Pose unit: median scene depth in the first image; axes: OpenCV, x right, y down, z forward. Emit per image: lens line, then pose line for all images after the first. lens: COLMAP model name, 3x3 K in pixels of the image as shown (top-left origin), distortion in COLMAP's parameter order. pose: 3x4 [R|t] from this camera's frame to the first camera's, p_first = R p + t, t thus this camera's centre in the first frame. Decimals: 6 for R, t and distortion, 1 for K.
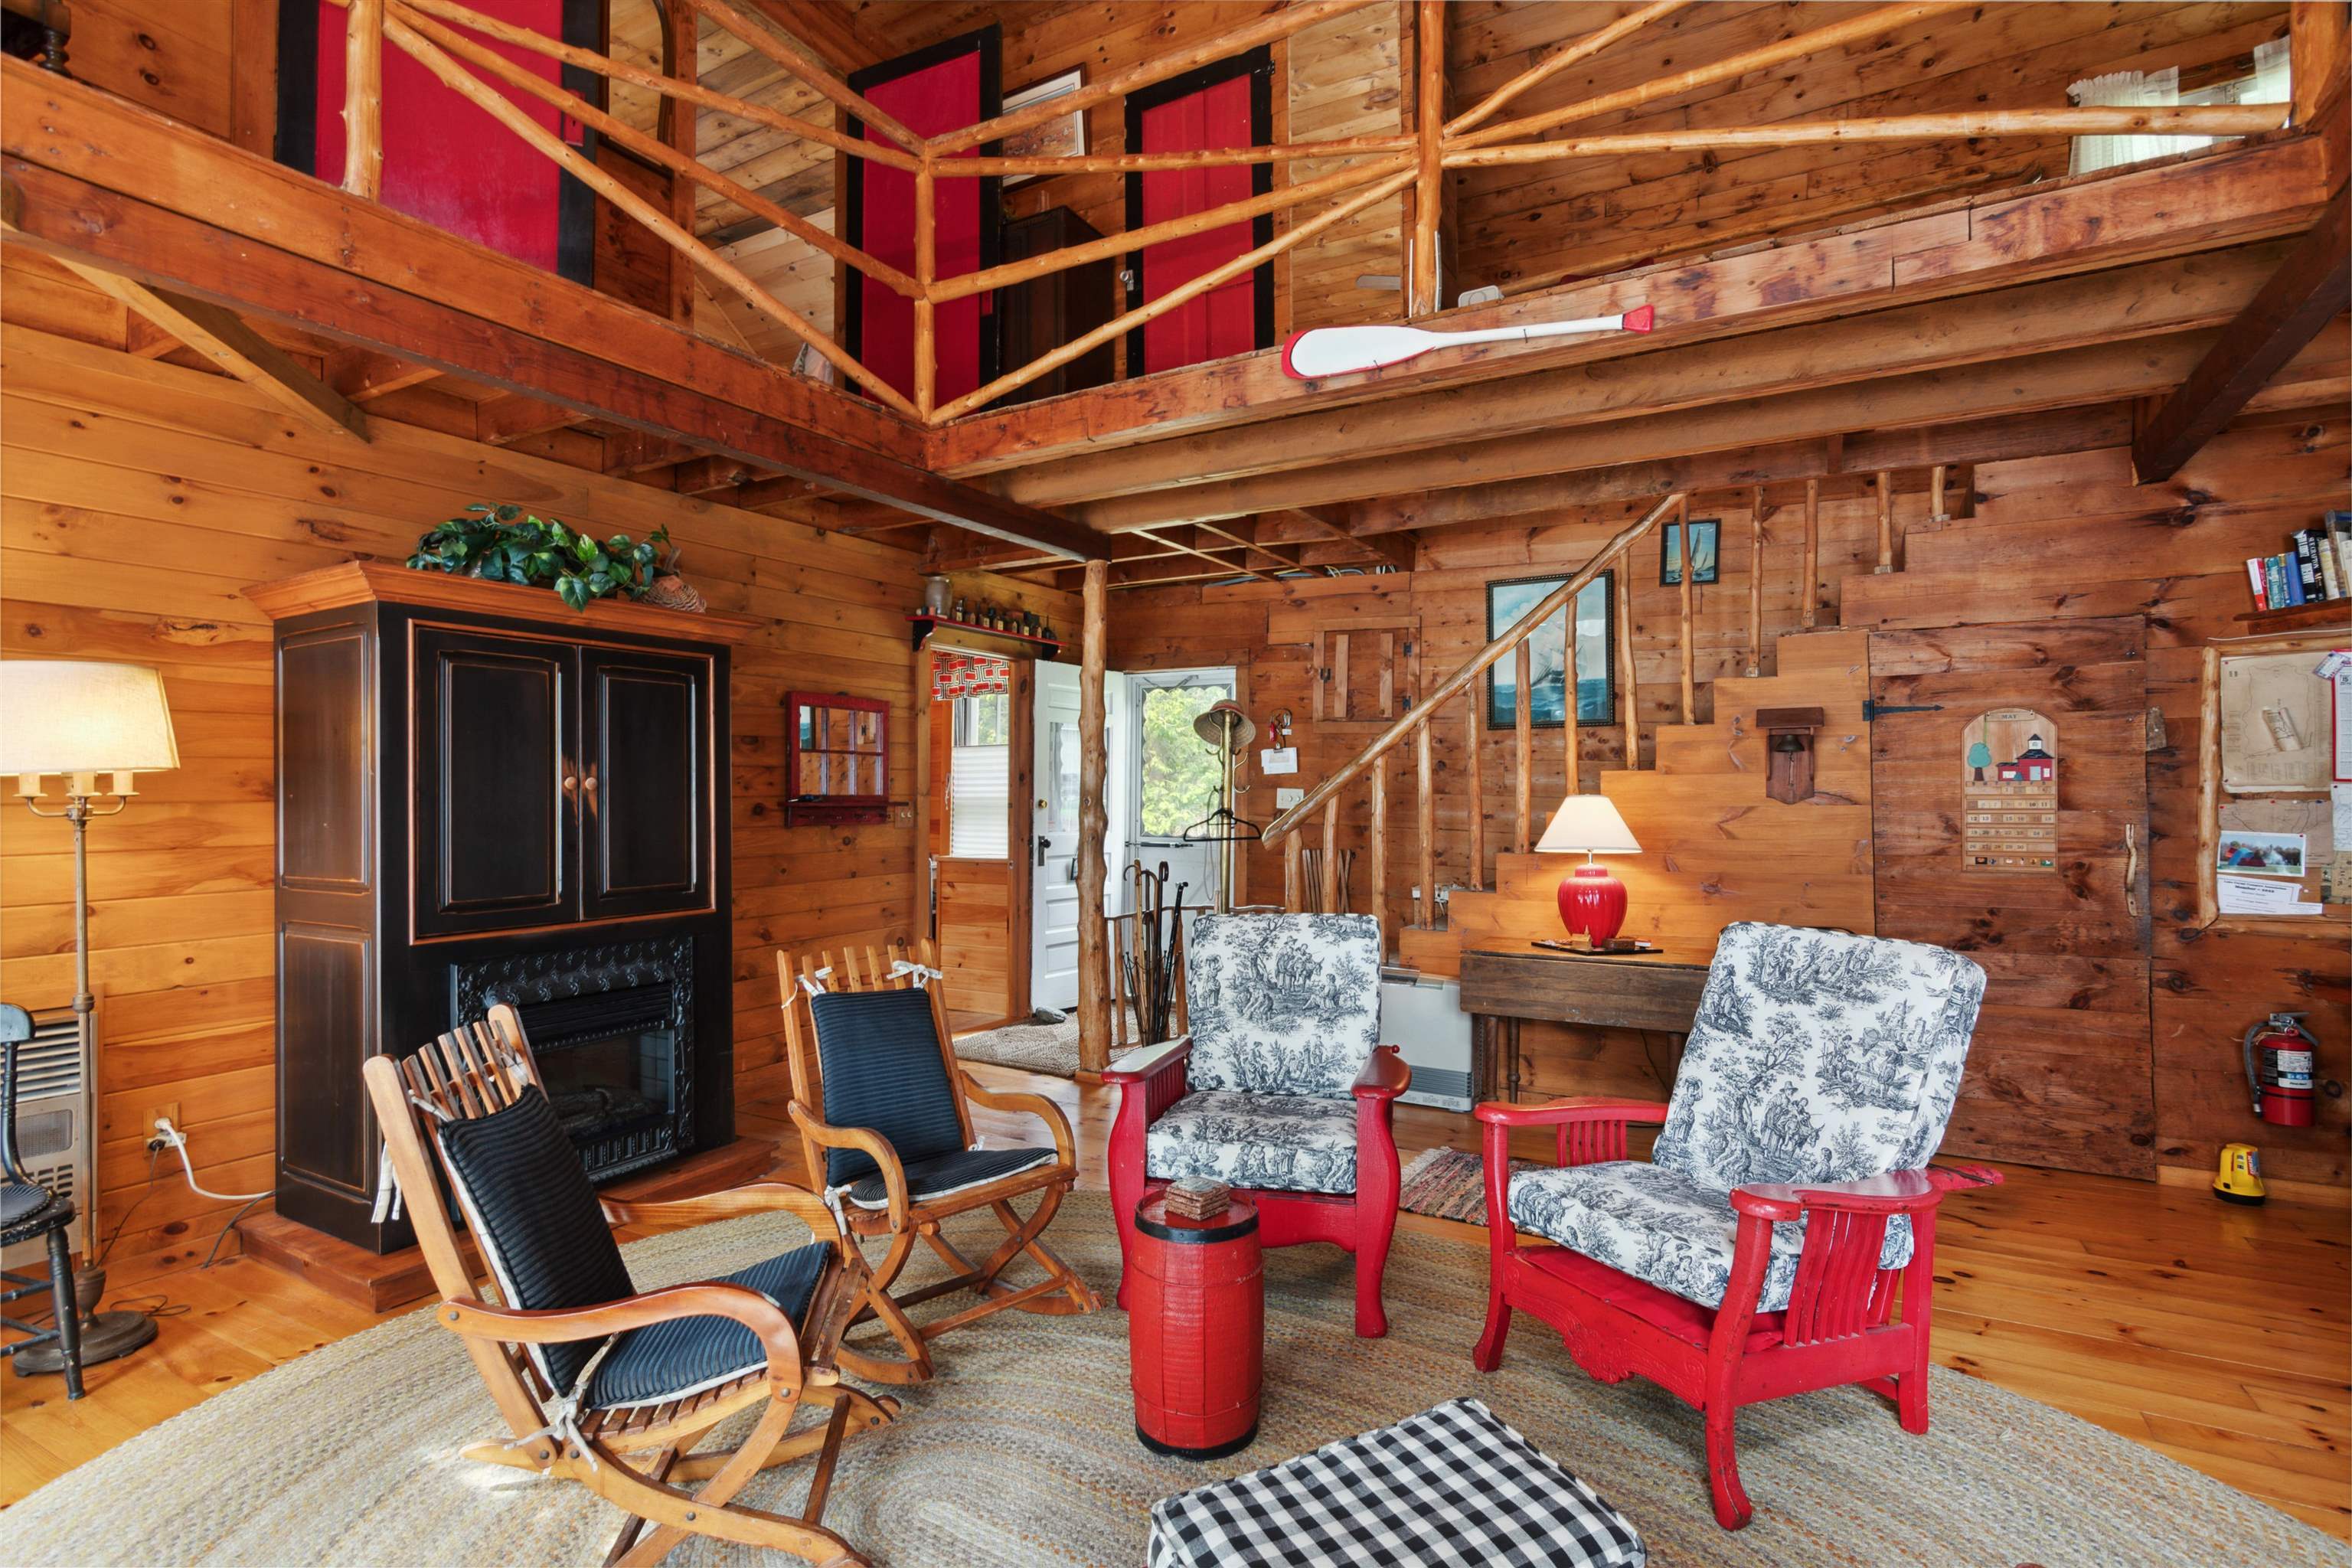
lens RADIAL K [[1165.8, 0, 1167.7], [0, 1165.8, 802.8], [0, 0, 1]] dist [-0.002543, 0.001469]
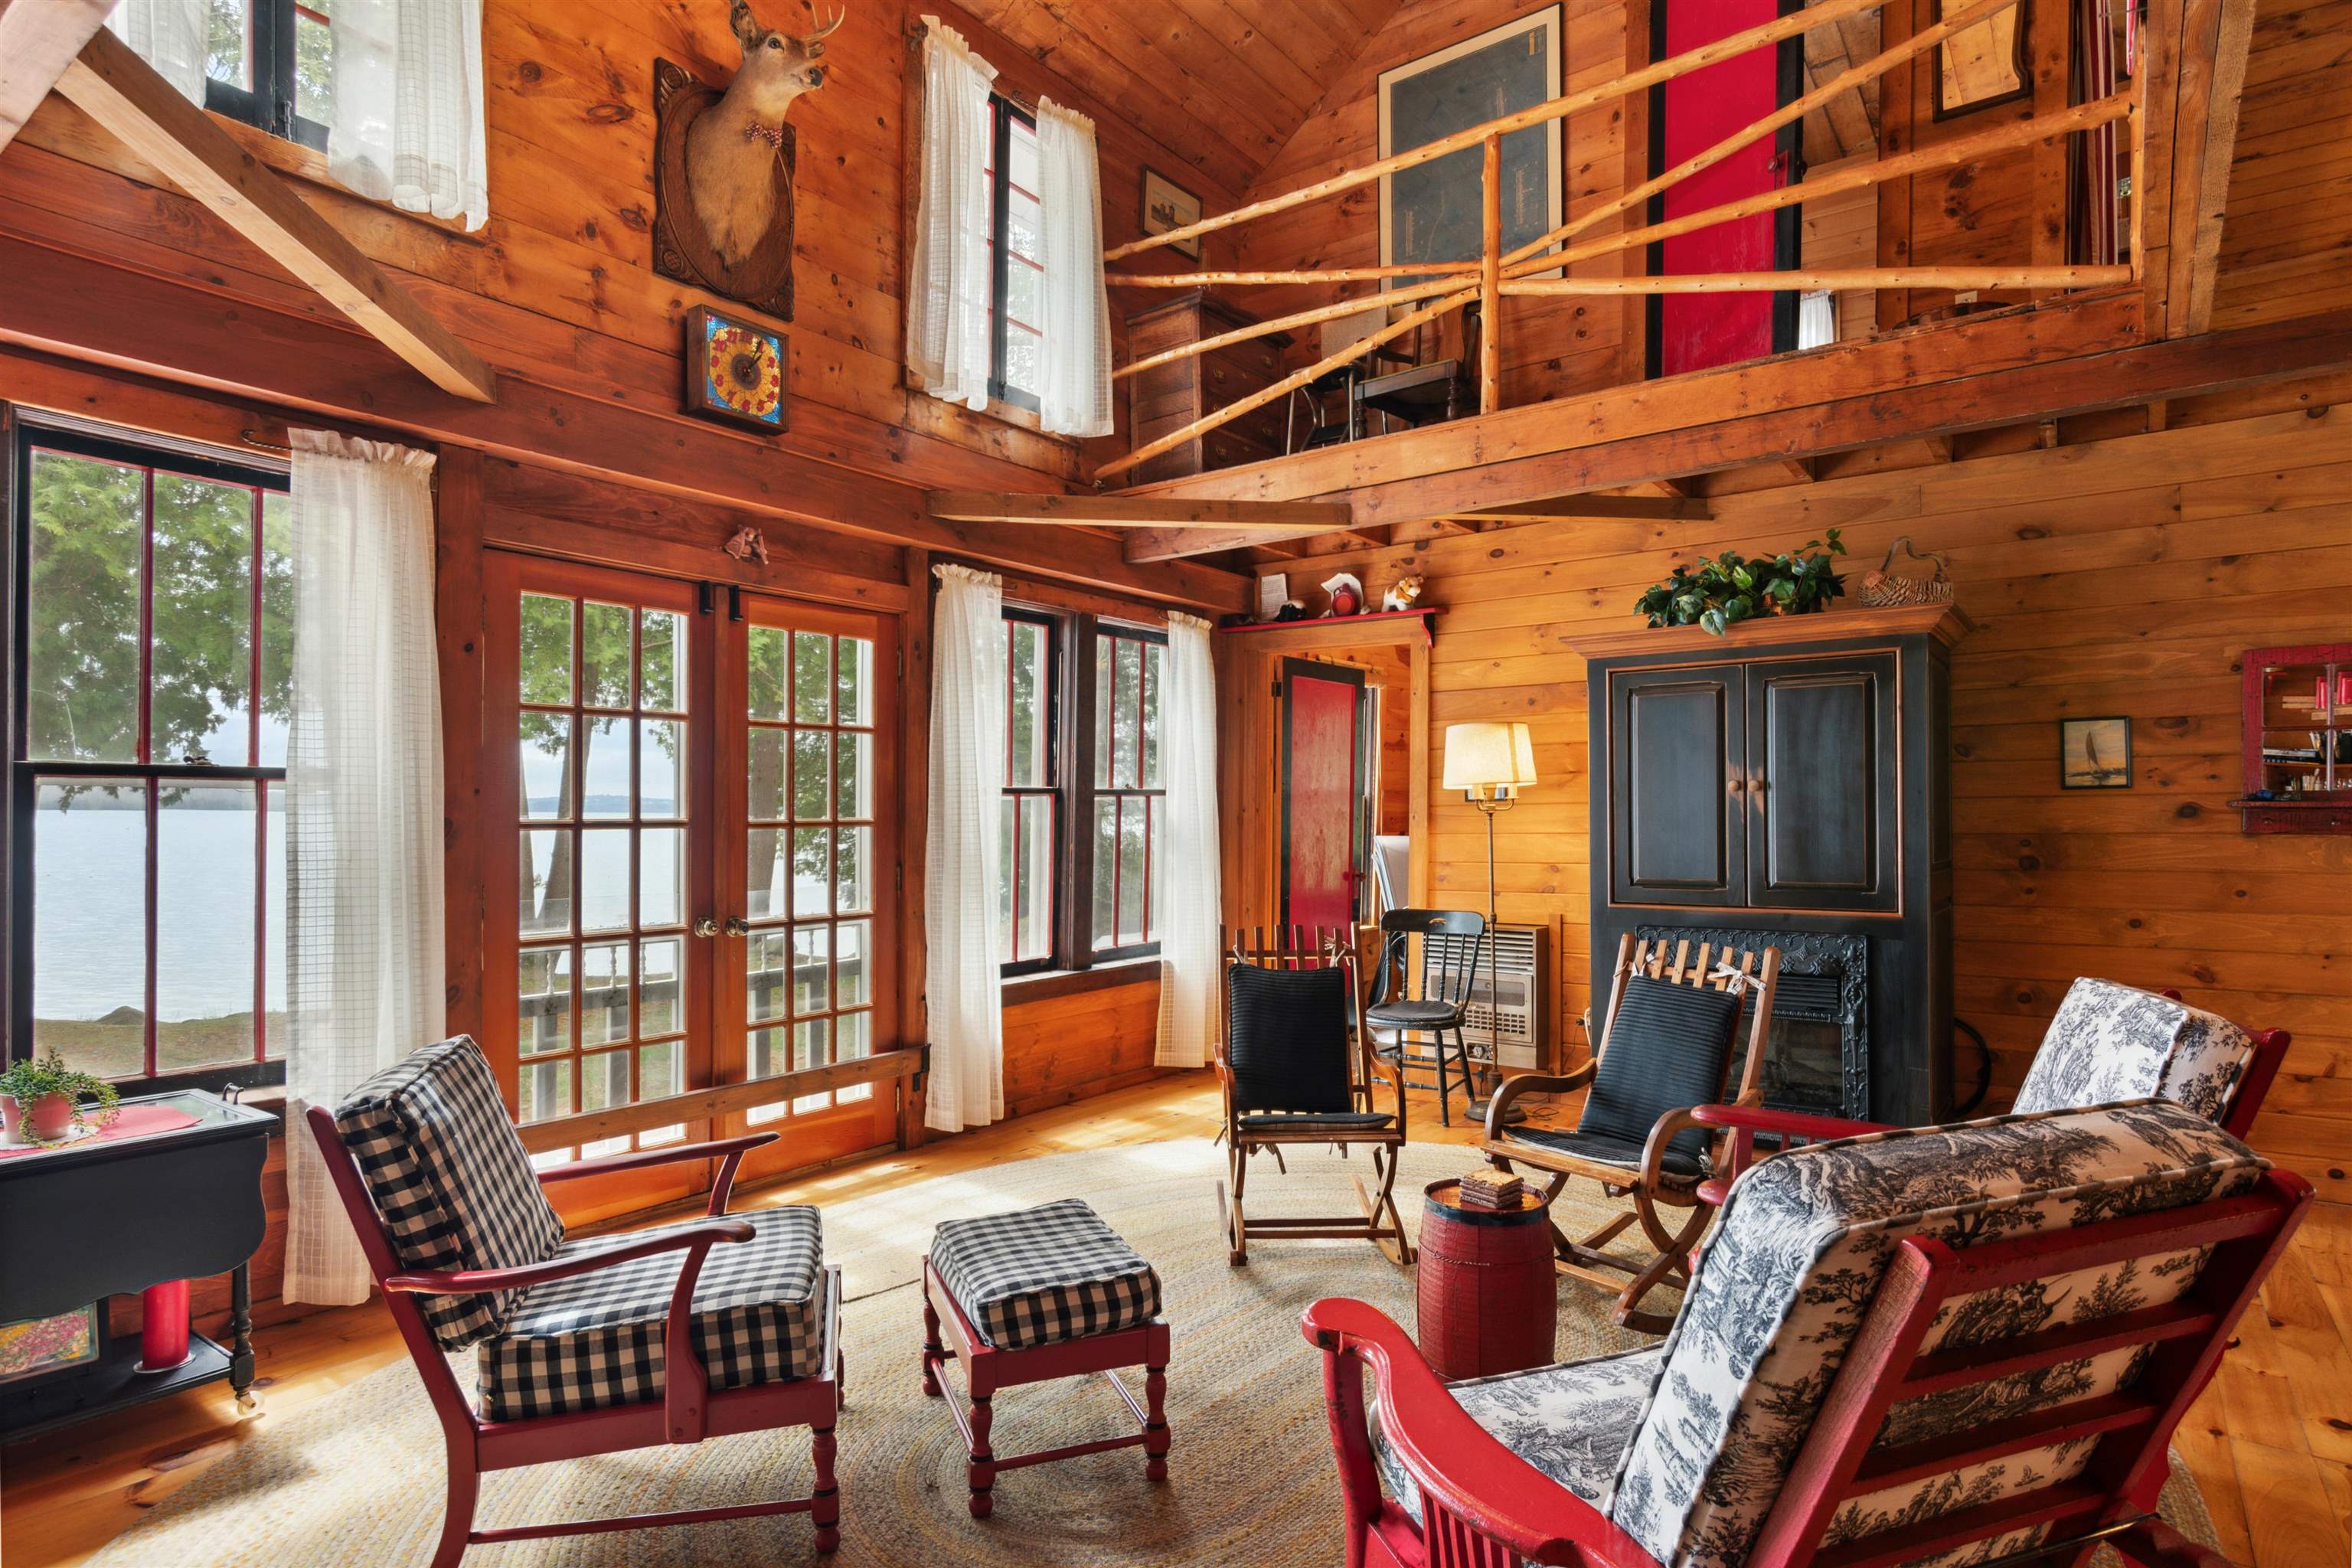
lens RADIAL K [[1280.8, 0, 1179.2], [0, 1280.8, 806.3], [0, 0, 1]] dist [-0.002035, -0.001176]
pose [[-0.109520, 0.003447, -0.993979, 0.559280], [0.002821, 0.999991, 0.003157, -0.001706], [0.993981, -0.002458, -0.109529, 0.416394]]
